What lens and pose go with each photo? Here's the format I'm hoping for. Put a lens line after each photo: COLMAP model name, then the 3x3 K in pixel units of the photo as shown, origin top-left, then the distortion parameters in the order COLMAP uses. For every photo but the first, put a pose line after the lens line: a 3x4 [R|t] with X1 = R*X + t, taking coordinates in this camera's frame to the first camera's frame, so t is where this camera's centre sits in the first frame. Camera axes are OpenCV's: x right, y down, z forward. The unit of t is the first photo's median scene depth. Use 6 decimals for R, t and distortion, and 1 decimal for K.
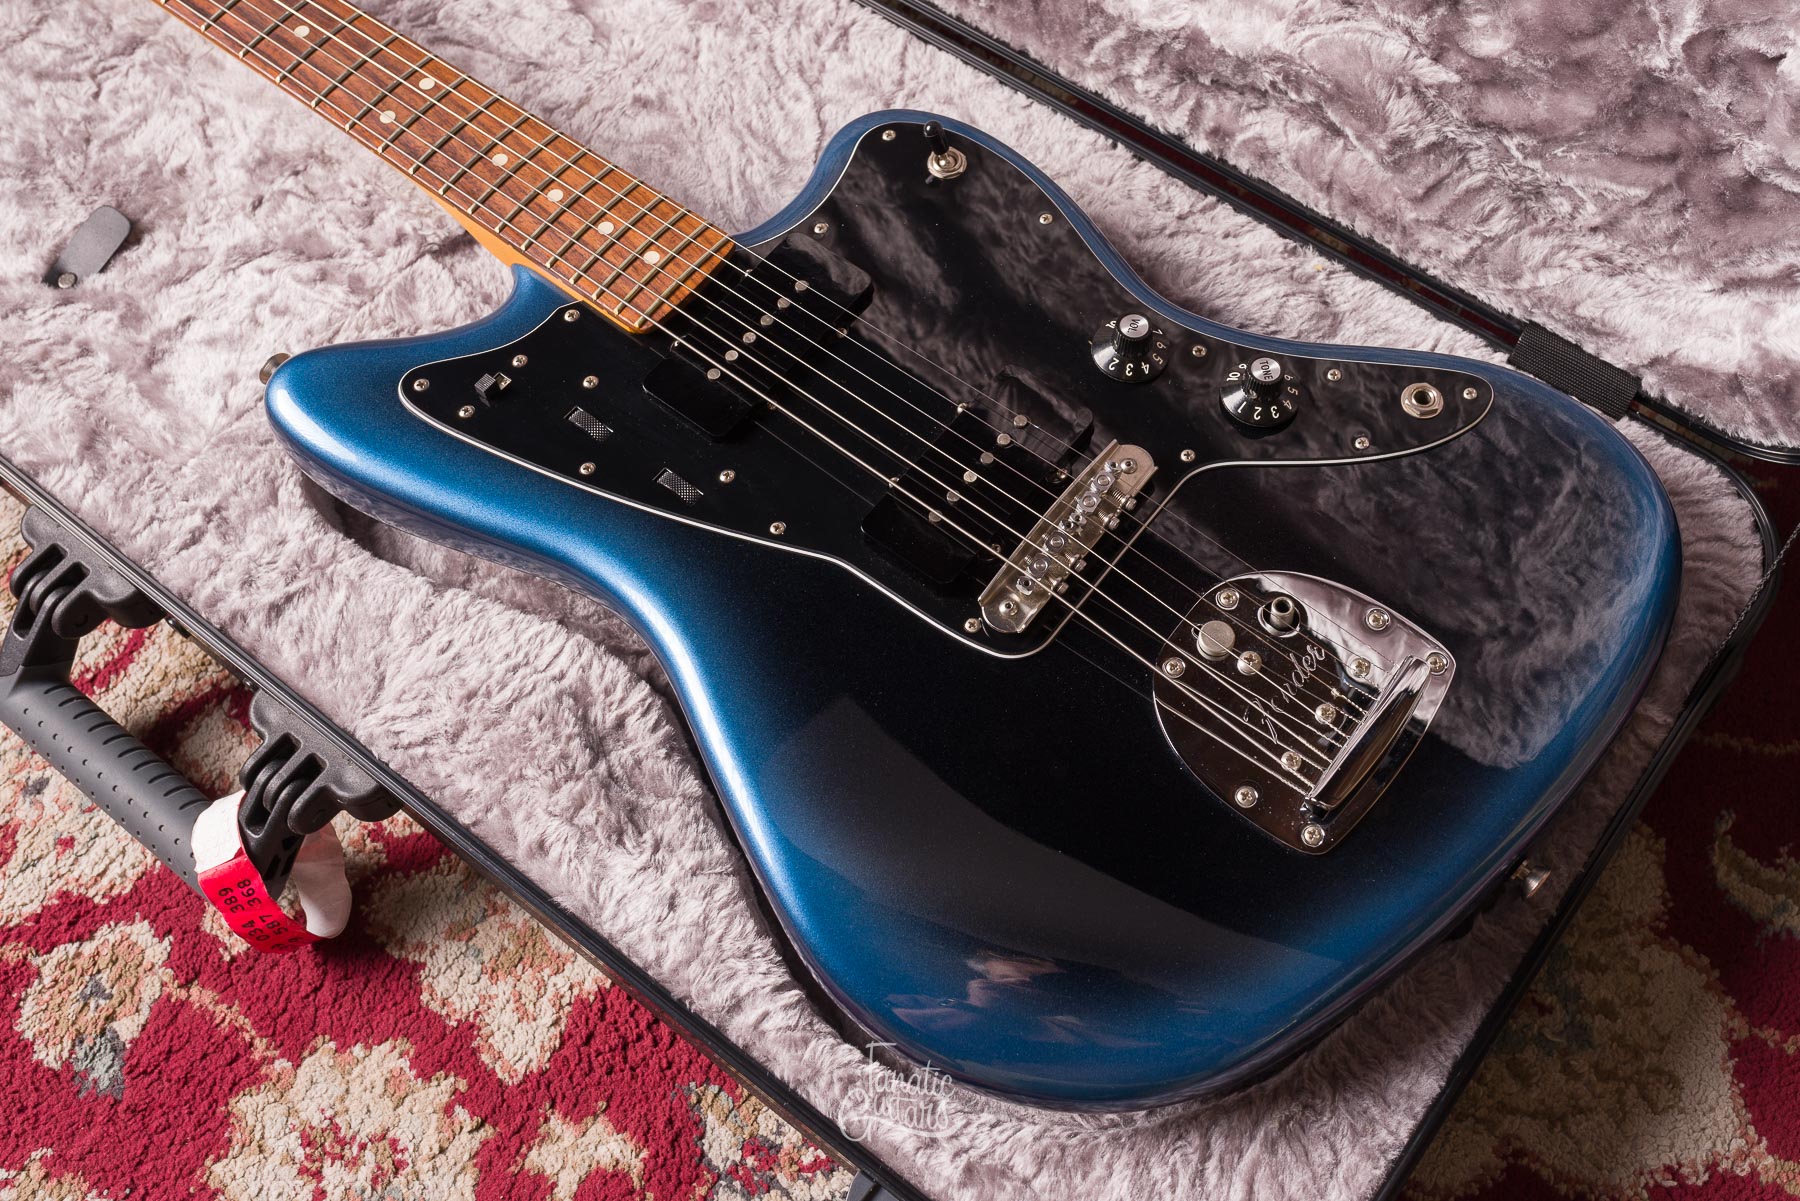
lens RADIAL K [[1909.6, 0, 991.7], [0, 1909.6, 537.8], [0, 0, 1]] dist [0.000833, -0.004874]
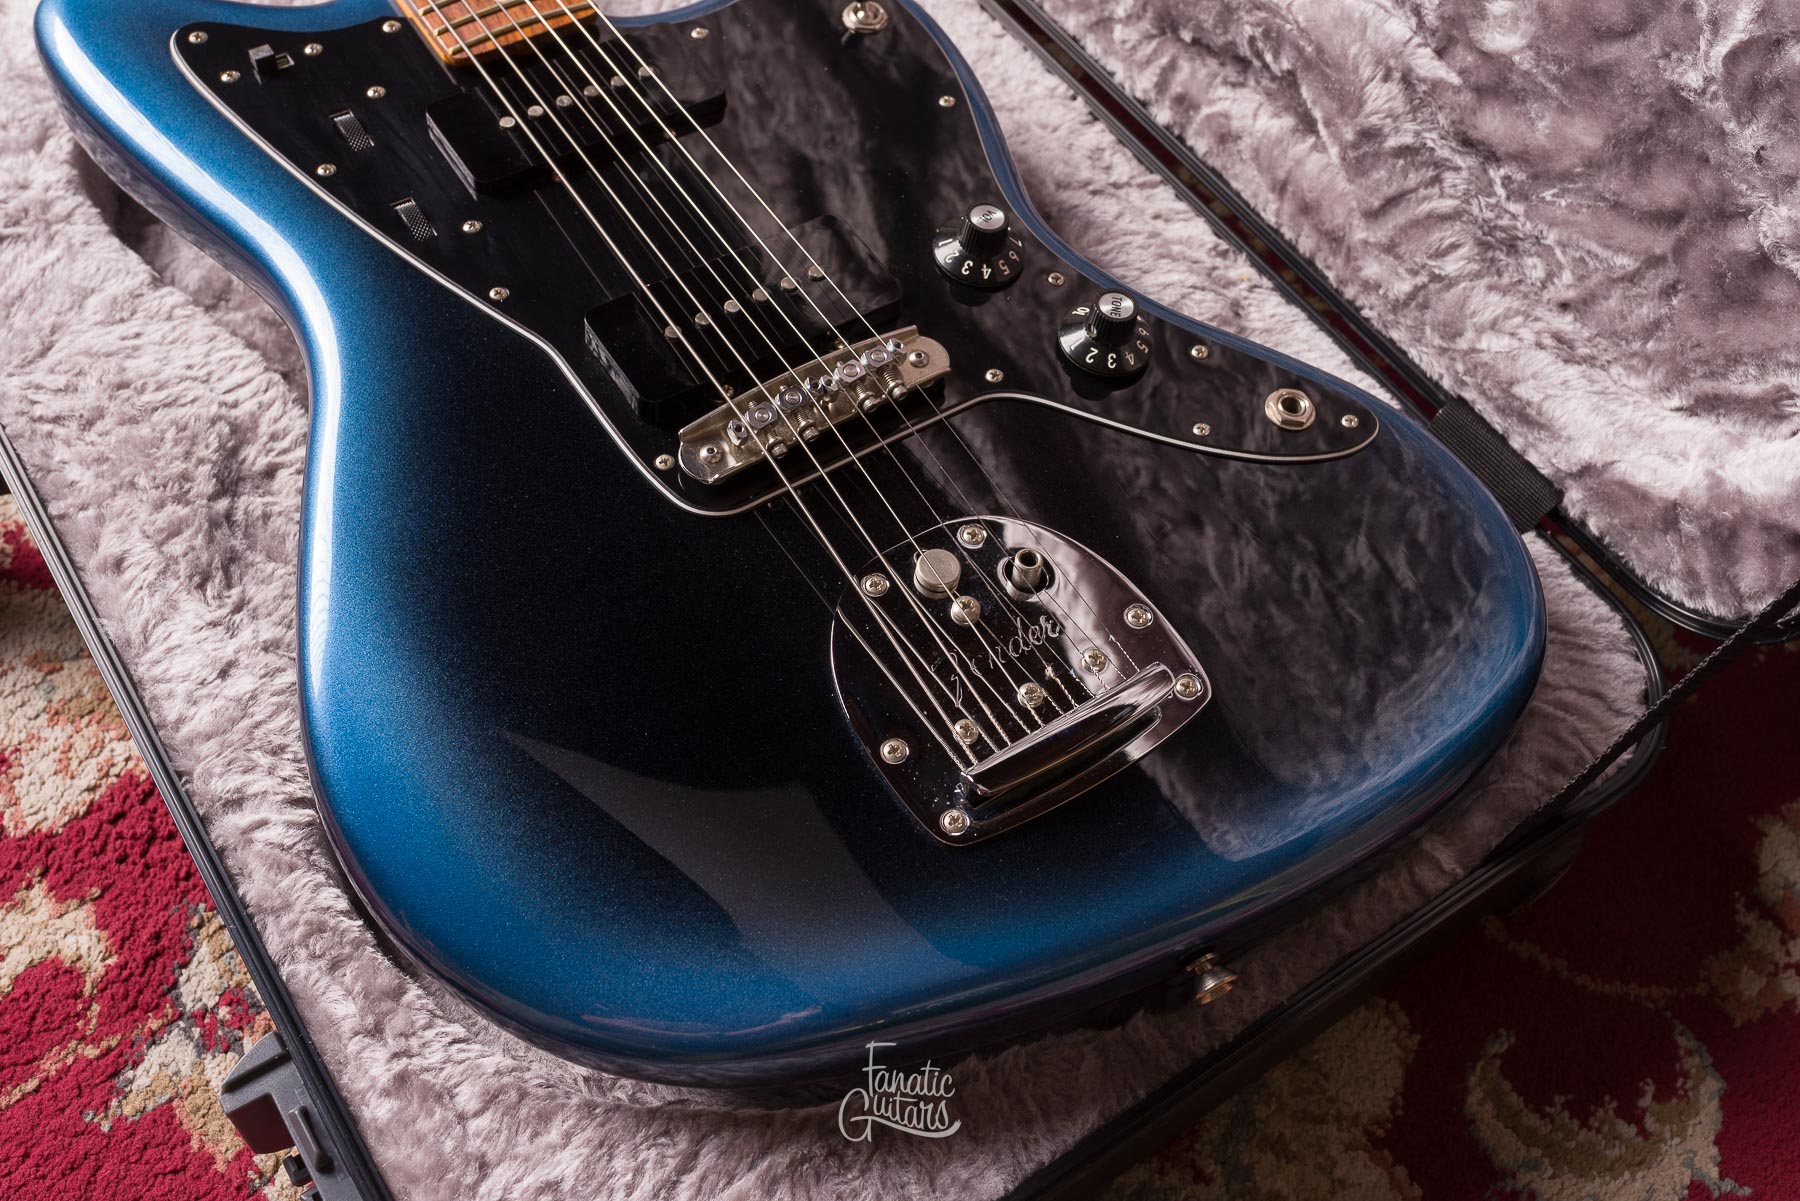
lens RADIAL K [[1755.5, 0, 899.2], [0, 1755.5, 599.1], [0, 0, 1]] dist [-0.000963, 0.003987]
pose [[0.942177, 0.321801, -0.093529, 0.155790], [-0.328261, 0.942394, -0.064329, 0.104120], [0.067440, 0.091311, 0.993536, 0.232103]]
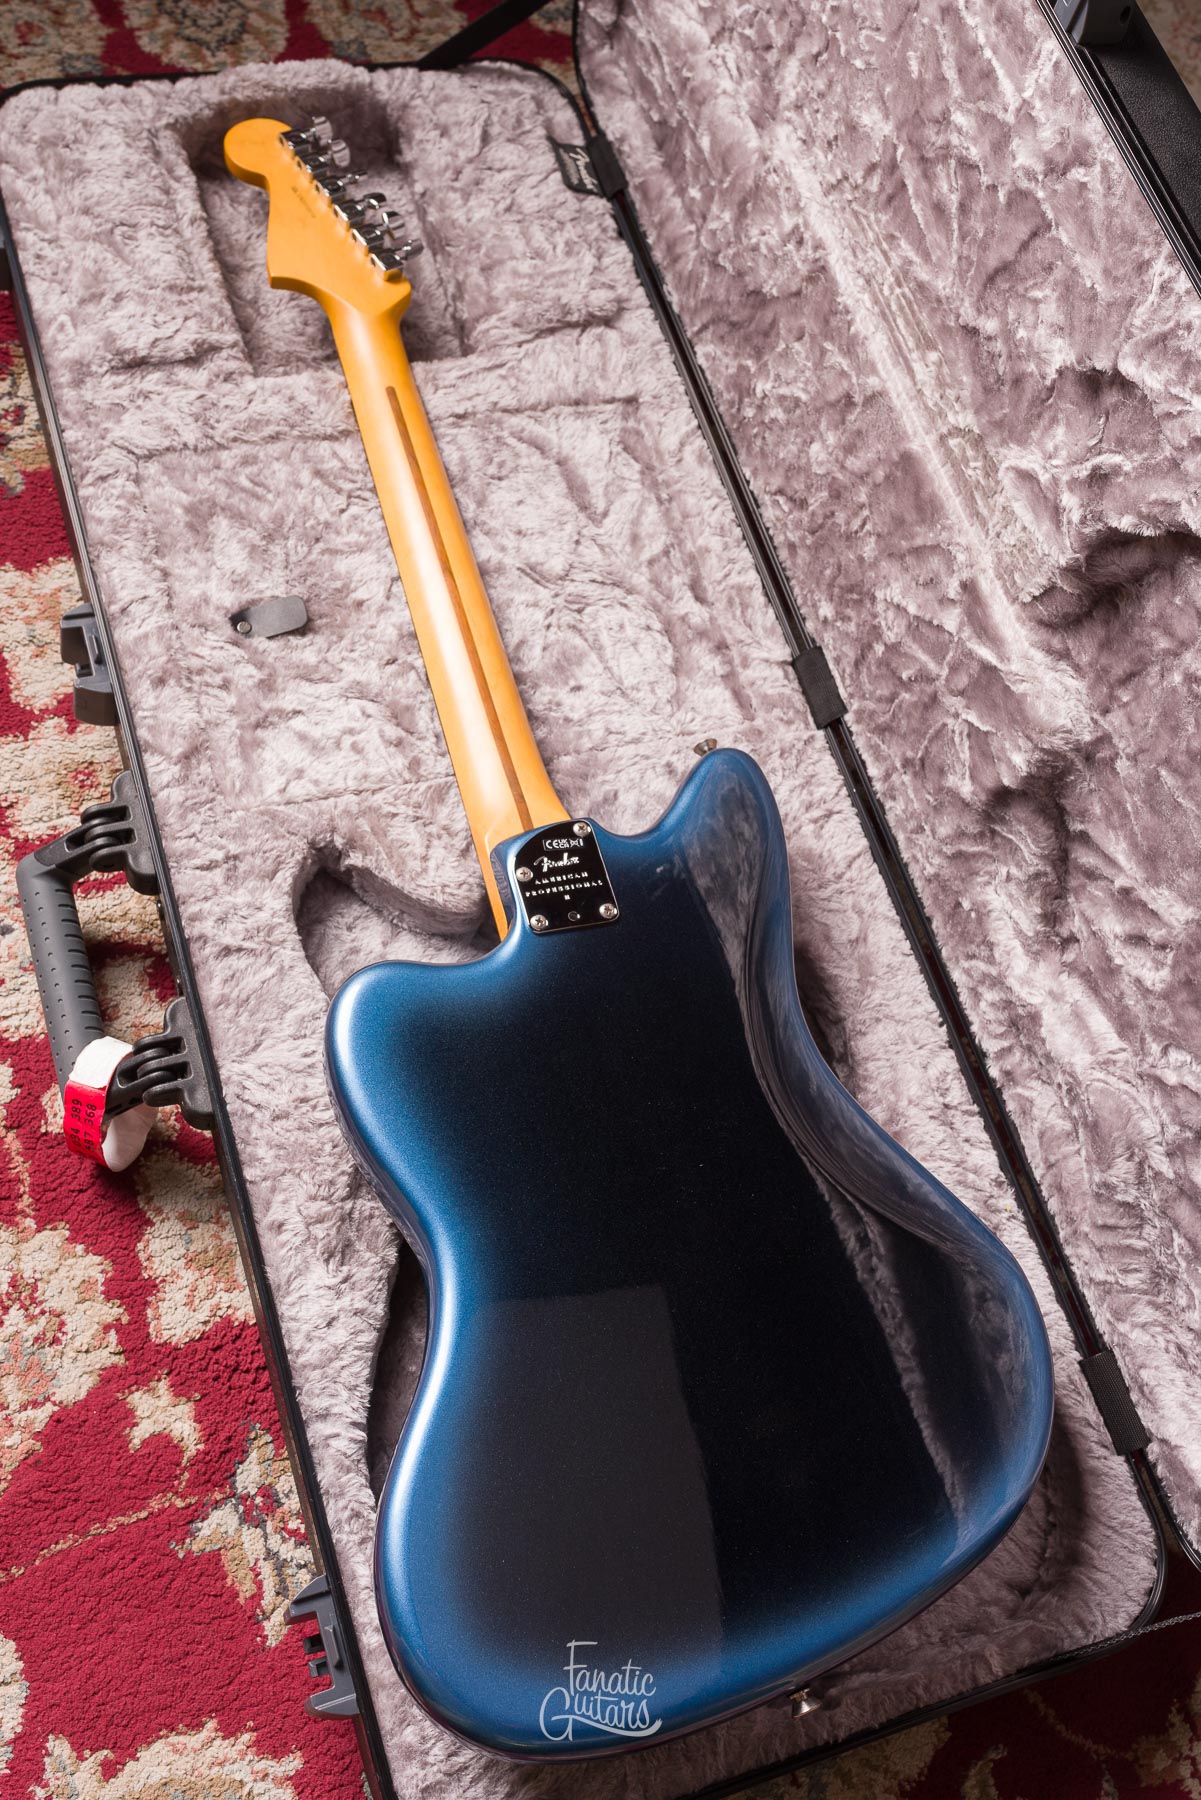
lens RADIAL K [[1886.0, 0, 594.7], [0, 1886.0, 865.5], [0, 0, 1]] dist [0.002933, -0.013369]
pose [[0.794615, 0.602597, -0.073912, -0.103563], [-0.603927, 0.797022, 0.005318, -0.175478], [0.062114, 0.040412, 0.997251, -0.324198]]
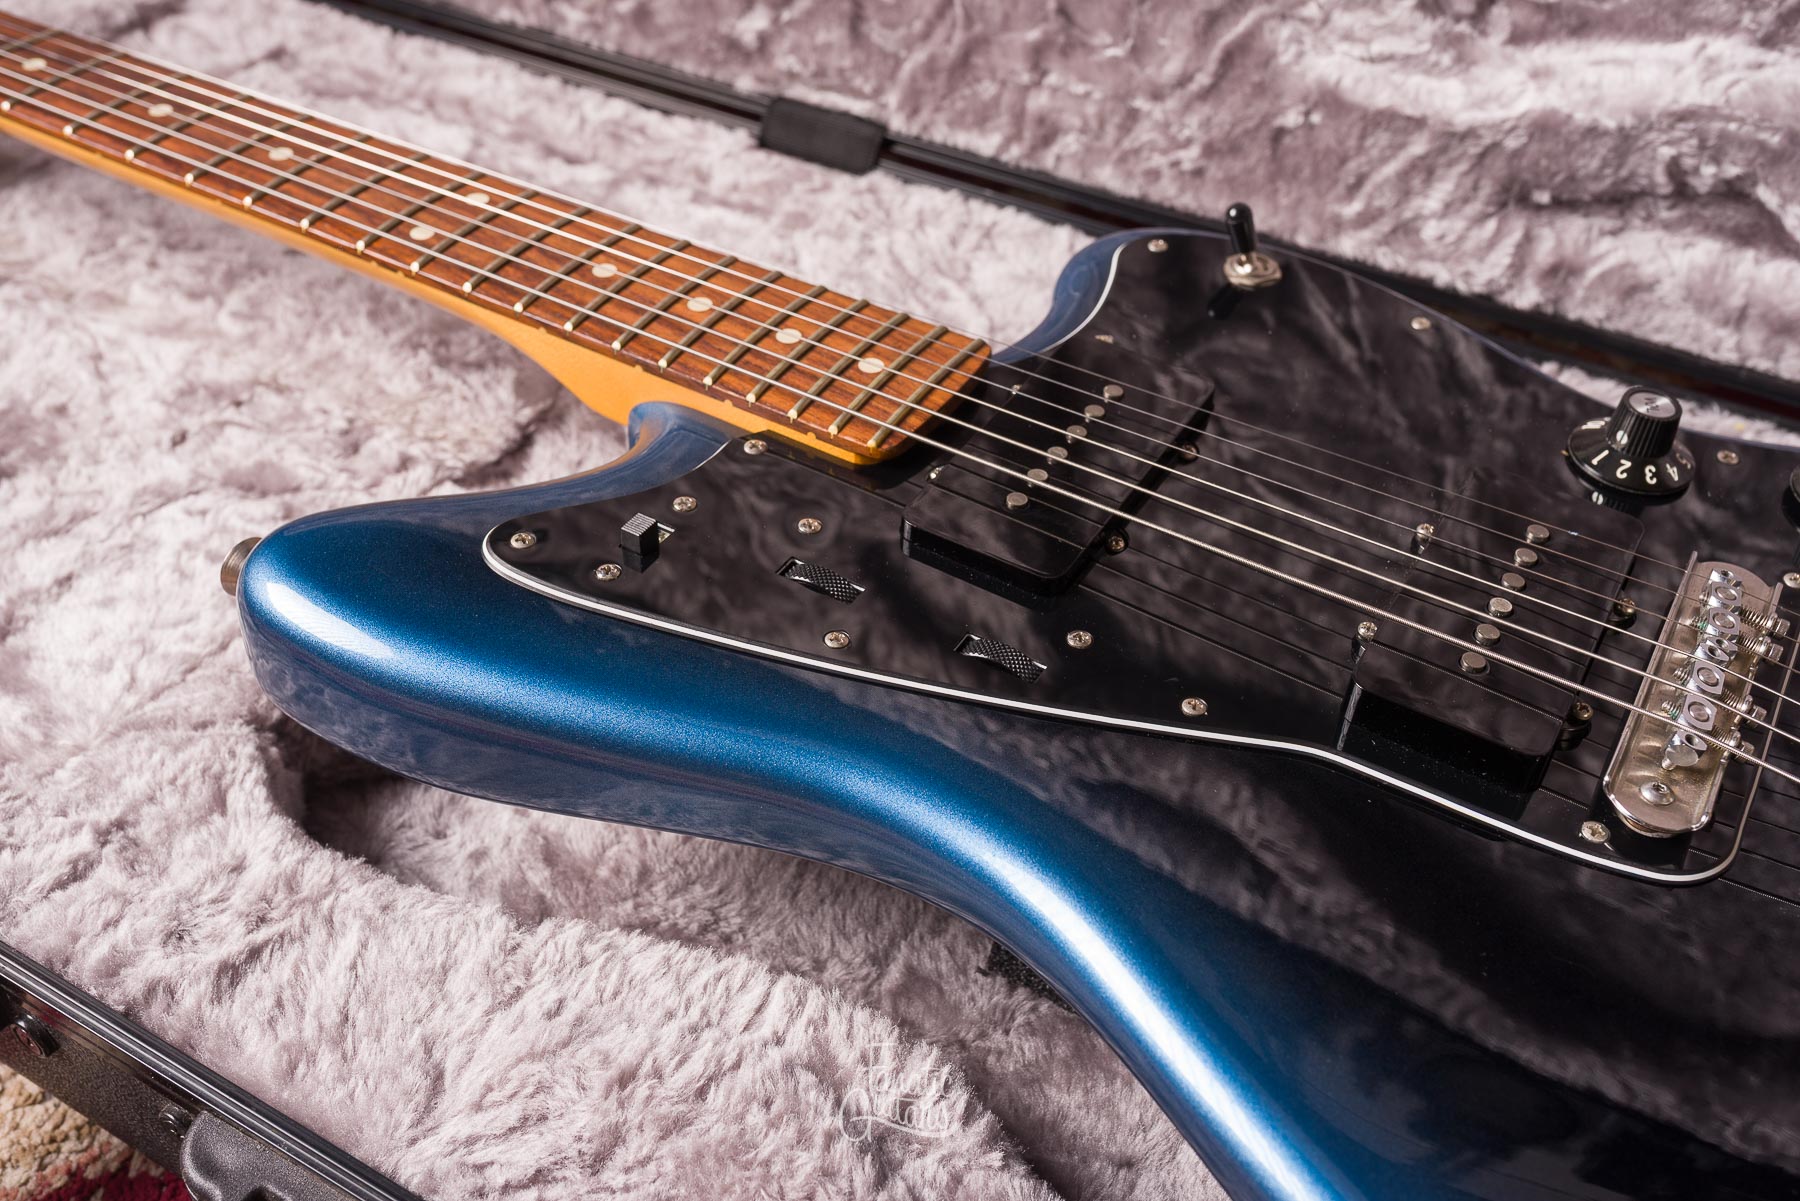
lens RADIAL K [[1778.2, 0, 899.1], [0, 1778.2, 600.7], [0, 0, 1]] dist [0.004451, -0.004322]
pose [[0.991764, -0.044230, 0.120199, -0.238757], [0.081826, 0.940791, -0.328962, 0.120659], [-0.098532, 0.336089, 0.936662, 0.460026]]
